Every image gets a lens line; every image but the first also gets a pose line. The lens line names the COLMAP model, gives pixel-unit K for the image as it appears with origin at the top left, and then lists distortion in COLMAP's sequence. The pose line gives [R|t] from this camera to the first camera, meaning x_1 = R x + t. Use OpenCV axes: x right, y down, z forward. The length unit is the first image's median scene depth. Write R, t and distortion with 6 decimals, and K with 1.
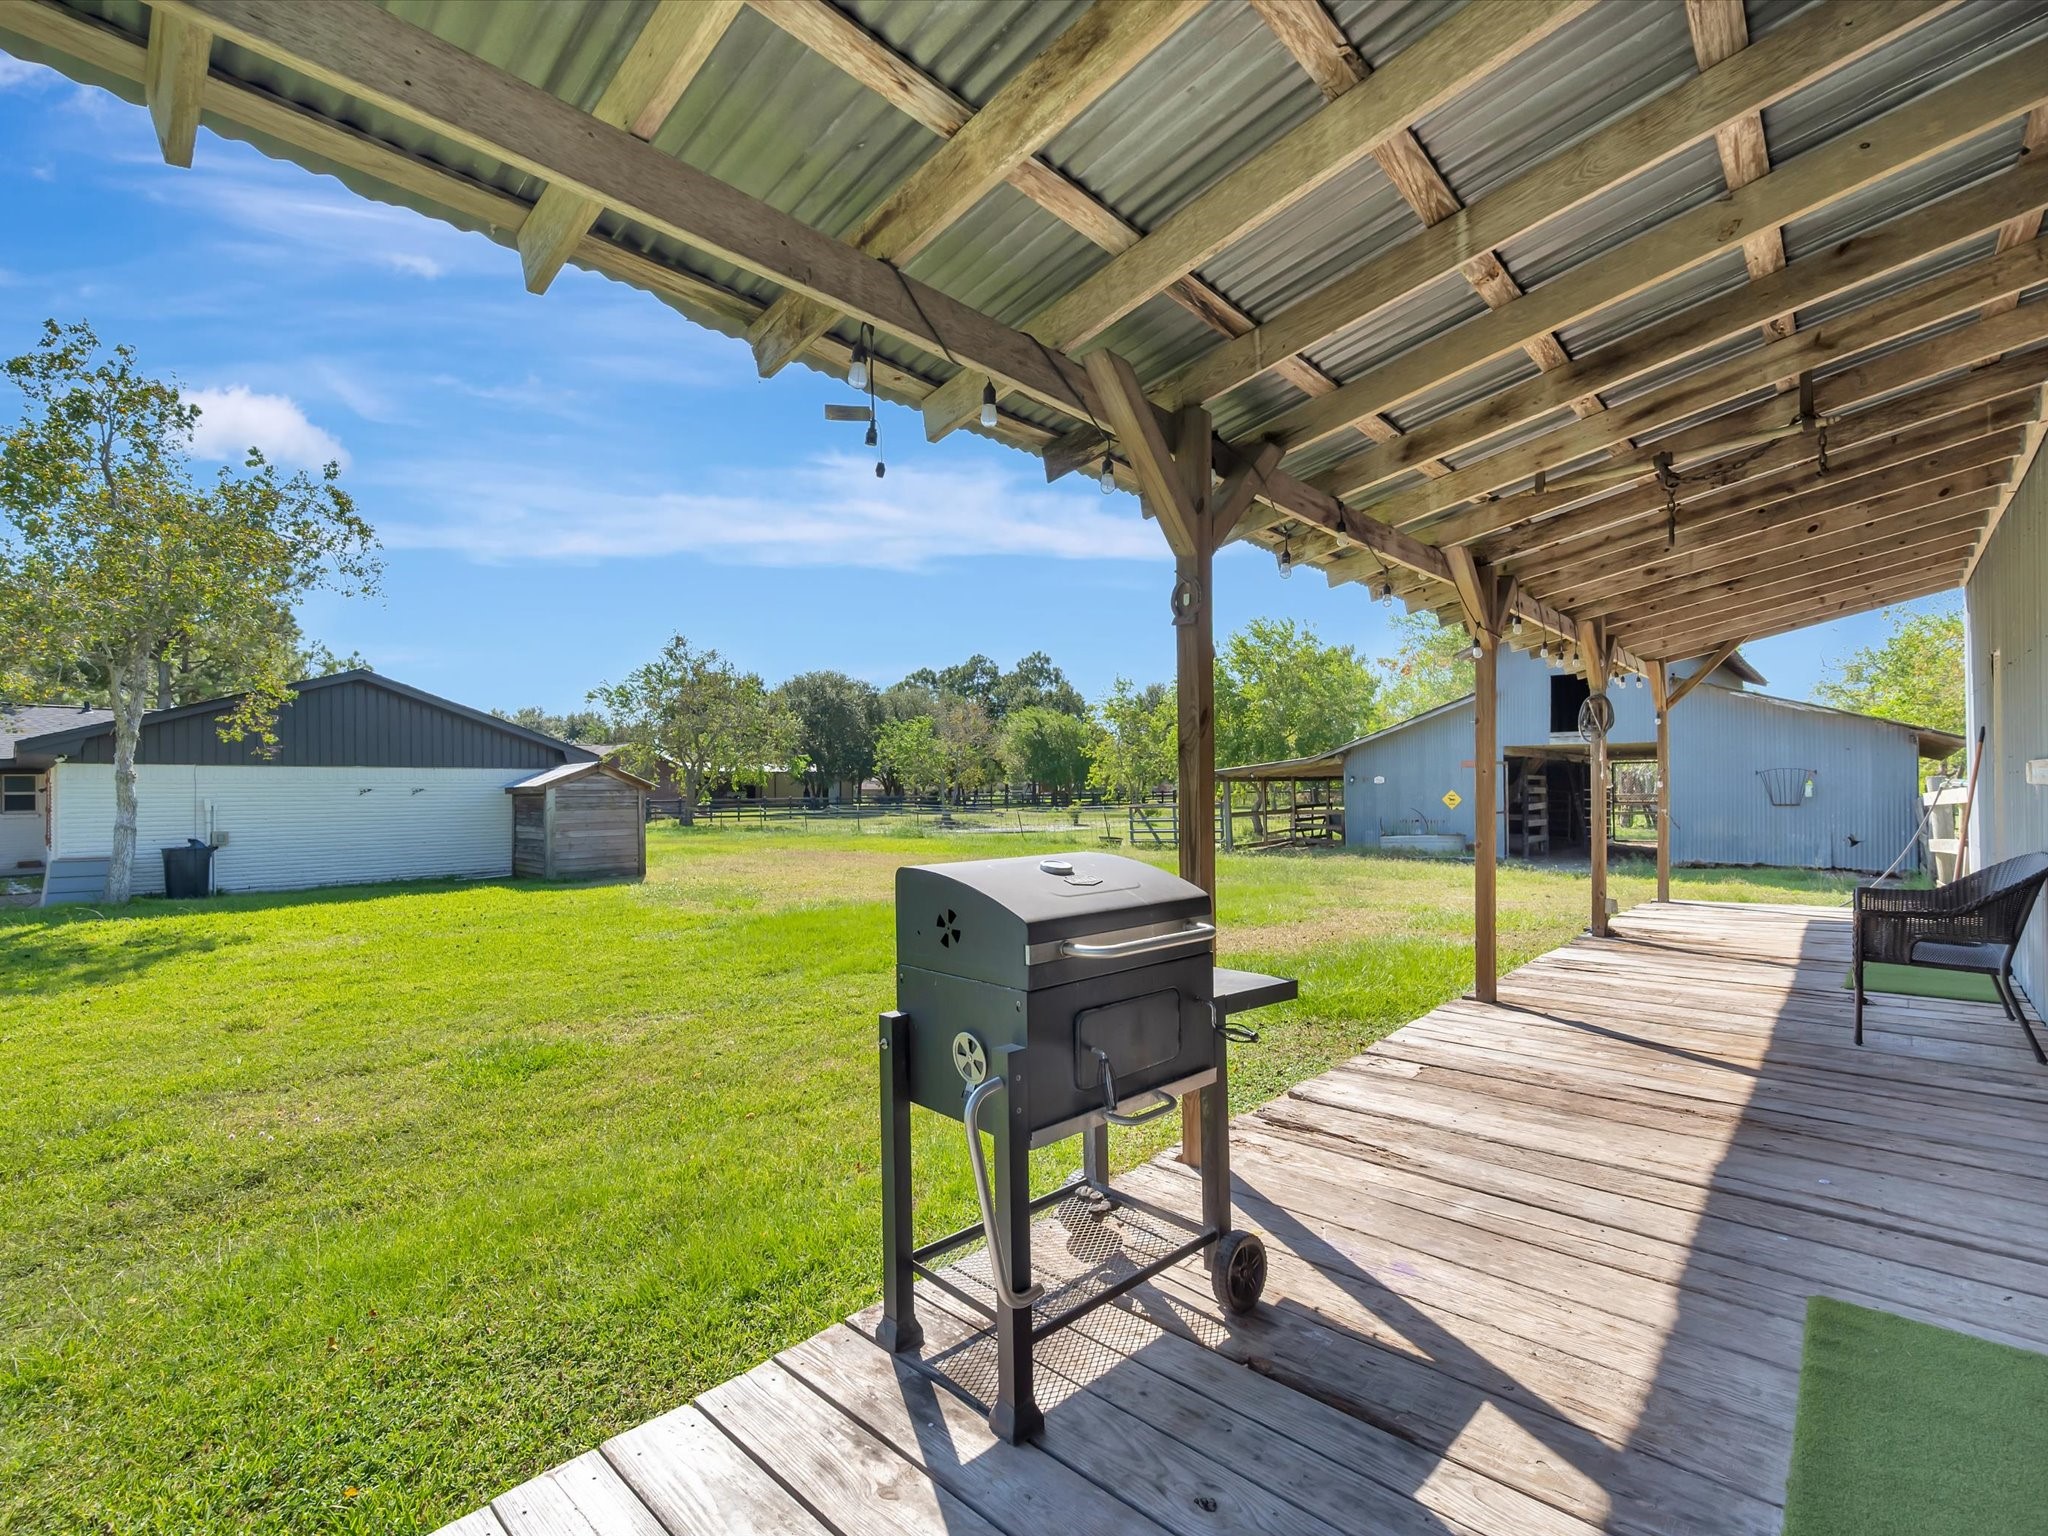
lens RADIAL K [[916.6, 0, 1024.0], [0, 916.6, 768.0], [0, 0, 1]] dist [-0.015290, -0.000303]
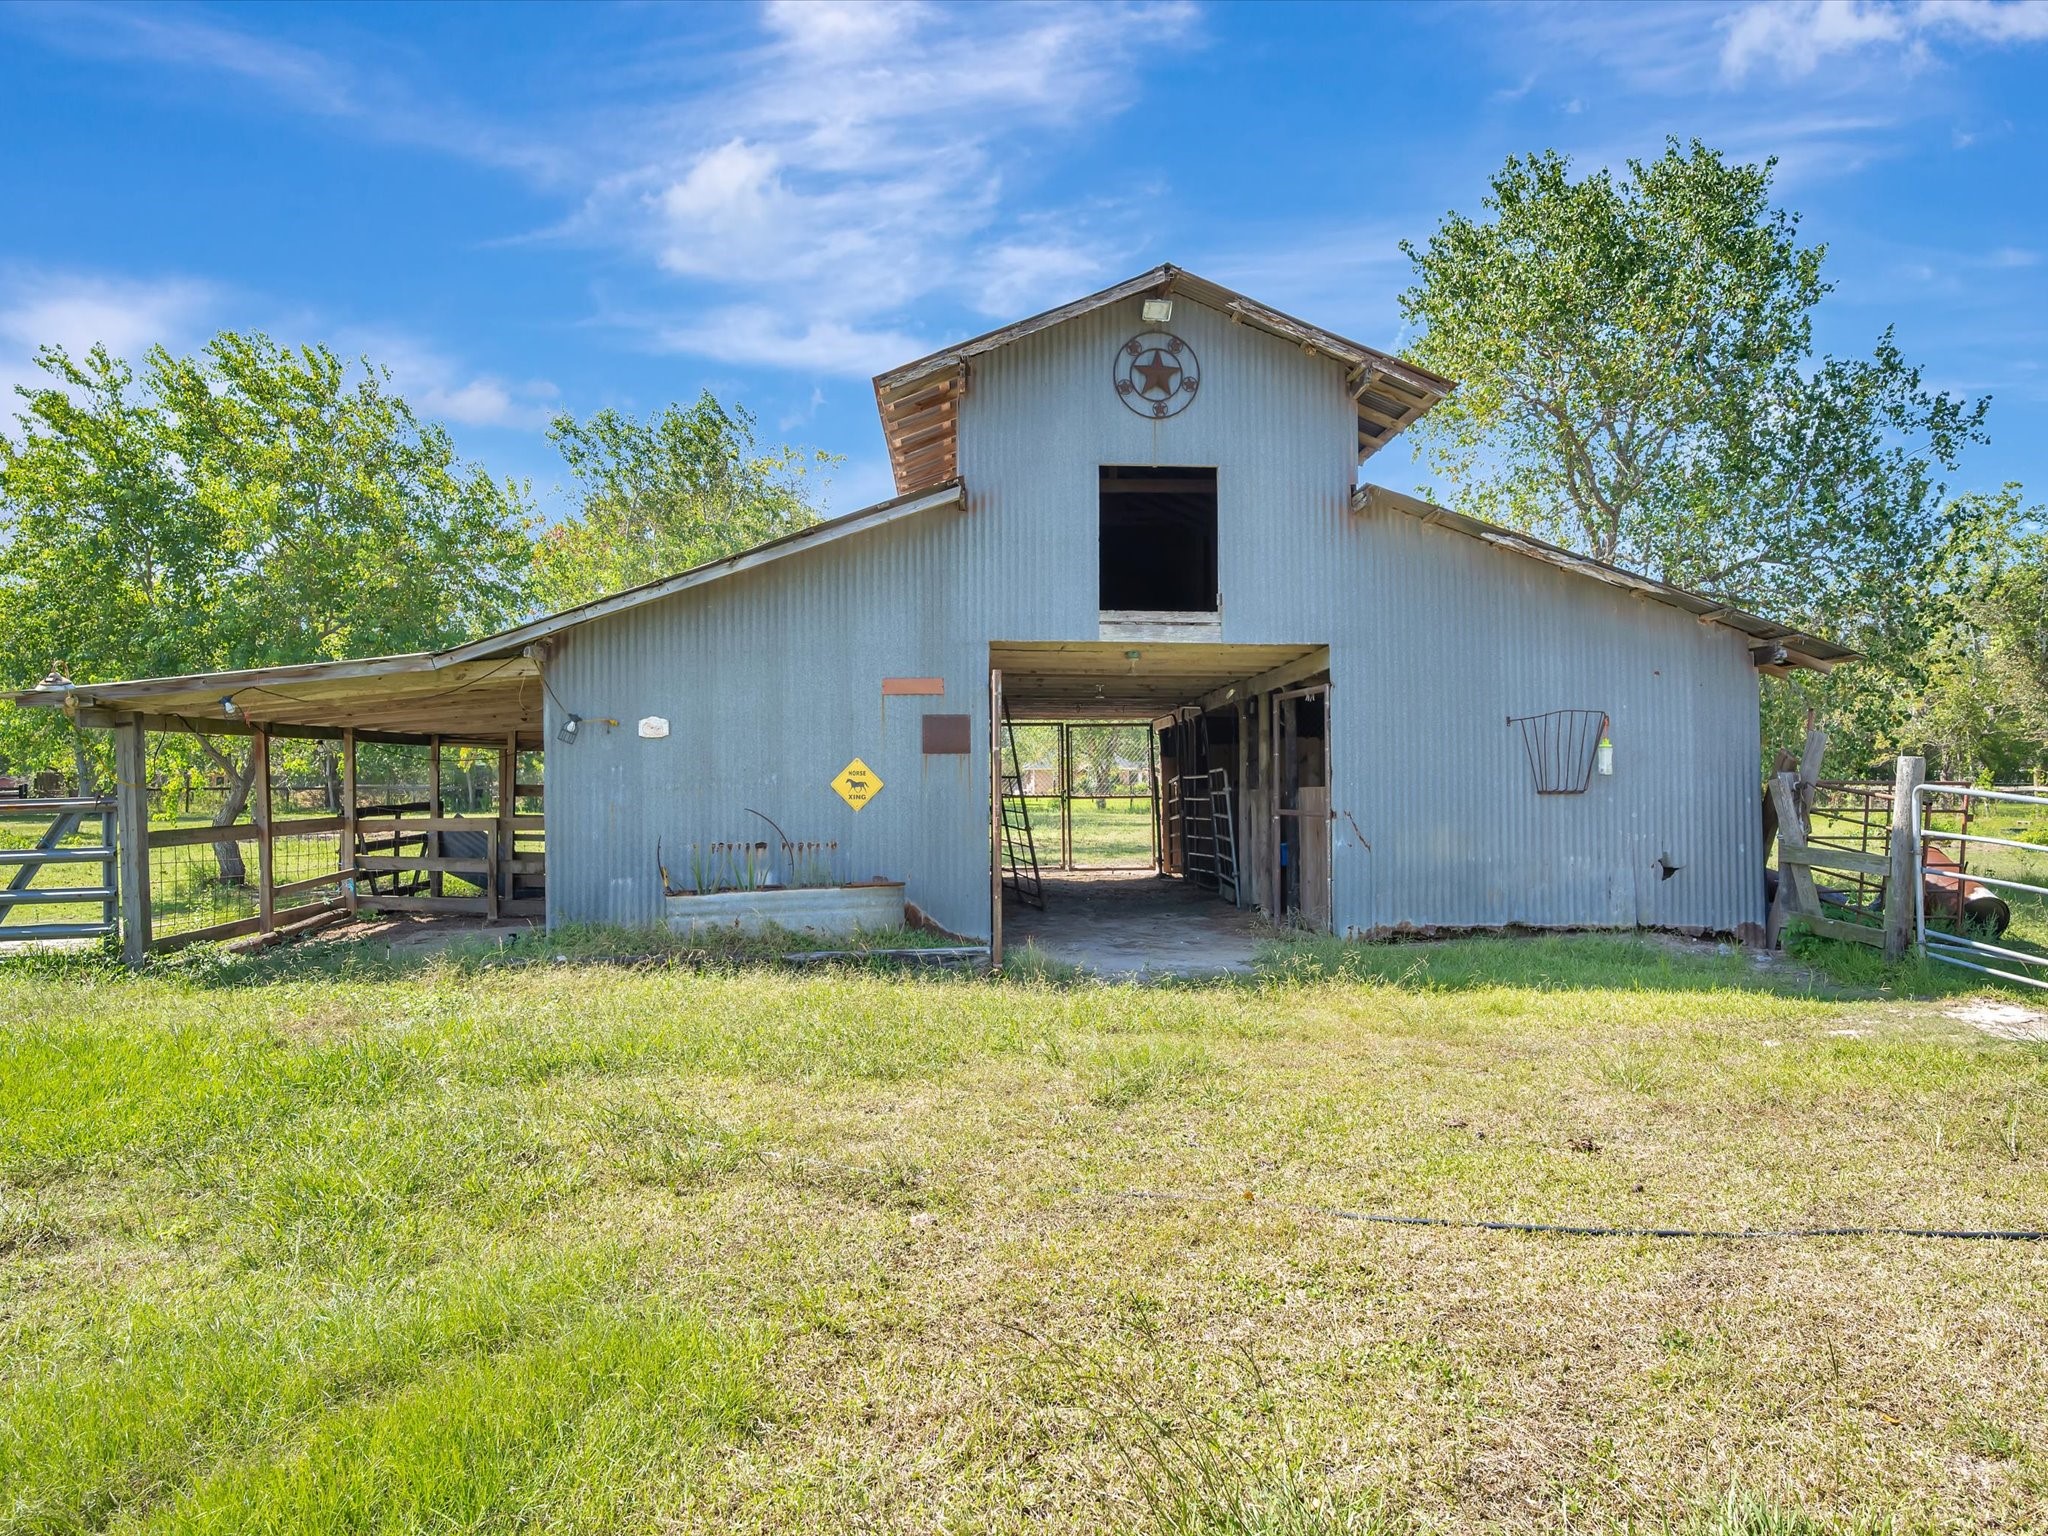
lens RADIAL K [[1336.6, 0, 1024.0], [0, 1336.6, 768.0], [0, 0, 1]] dist [0.002191, -0.000003]
pose [[0.700431, 0.013848, 0.713586, 0.131839], [-0.018396, 0.999830, -0.001347, 0.026233], [-0.713483, -0.012184, 0.700566, 0.555340]]
